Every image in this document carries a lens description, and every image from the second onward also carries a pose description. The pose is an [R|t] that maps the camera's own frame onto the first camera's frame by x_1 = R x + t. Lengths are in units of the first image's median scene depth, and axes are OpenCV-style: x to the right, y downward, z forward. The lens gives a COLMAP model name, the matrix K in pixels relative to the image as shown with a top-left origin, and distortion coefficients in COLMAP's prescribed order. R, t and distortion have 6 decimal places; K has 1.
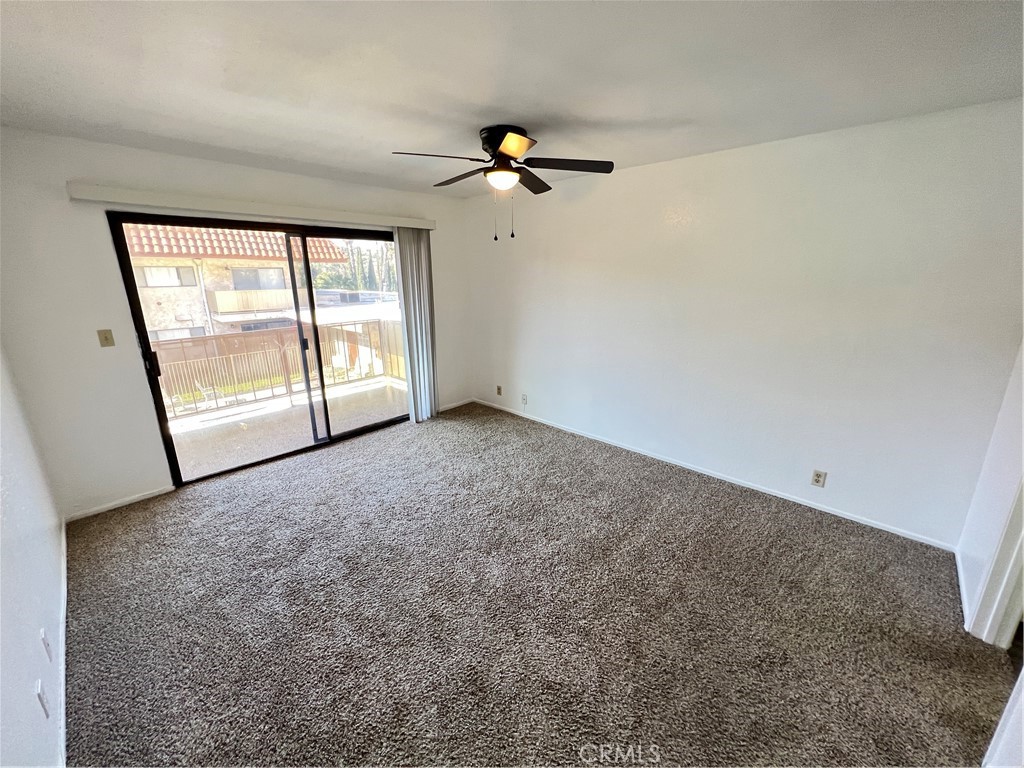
lens RADIAL K [[410.2, 0, 515.1], [0, 410.2, 381.8], [0, 0, 1]] dist [0.001613, 0.000216]
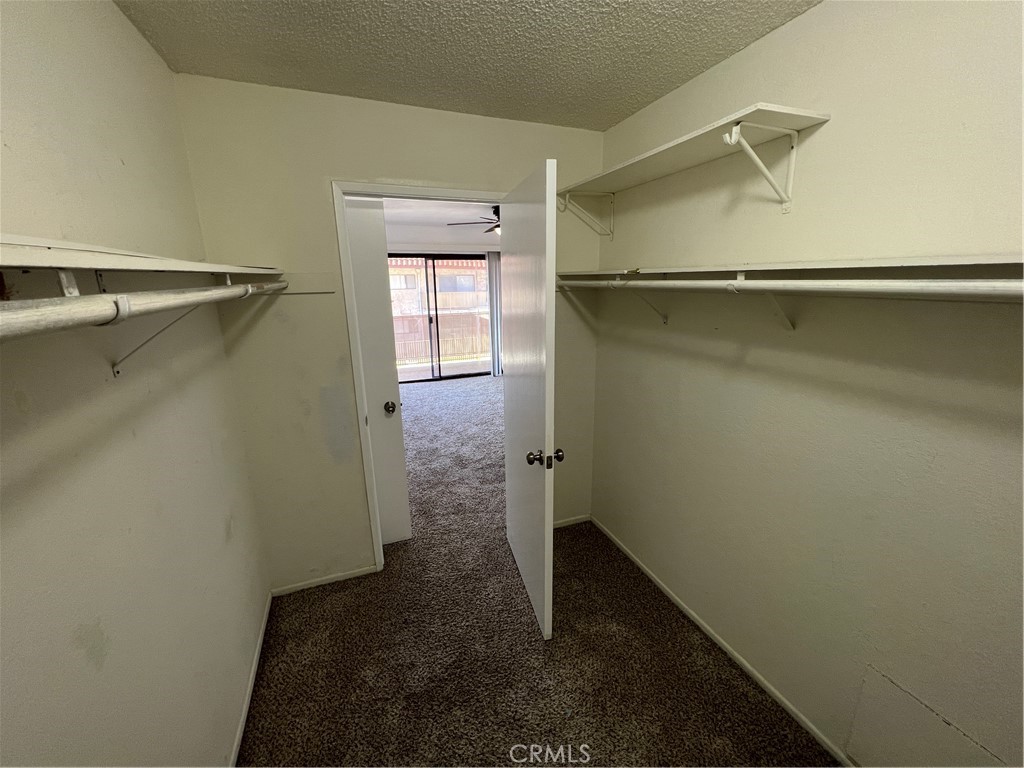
lens RADIAL K [[410.2, 0, 510.7], [0, 410.2, 380.8], [0, 0, 1]] dist [0.001613, 0.000216]
pose [[0.900116, 0.099063, -0.424238, 0.612874], [-0.103764, 0.994529, 0.012071, 0.120077], [0.423113, 0.033155, 0.905470, -0.477626]]
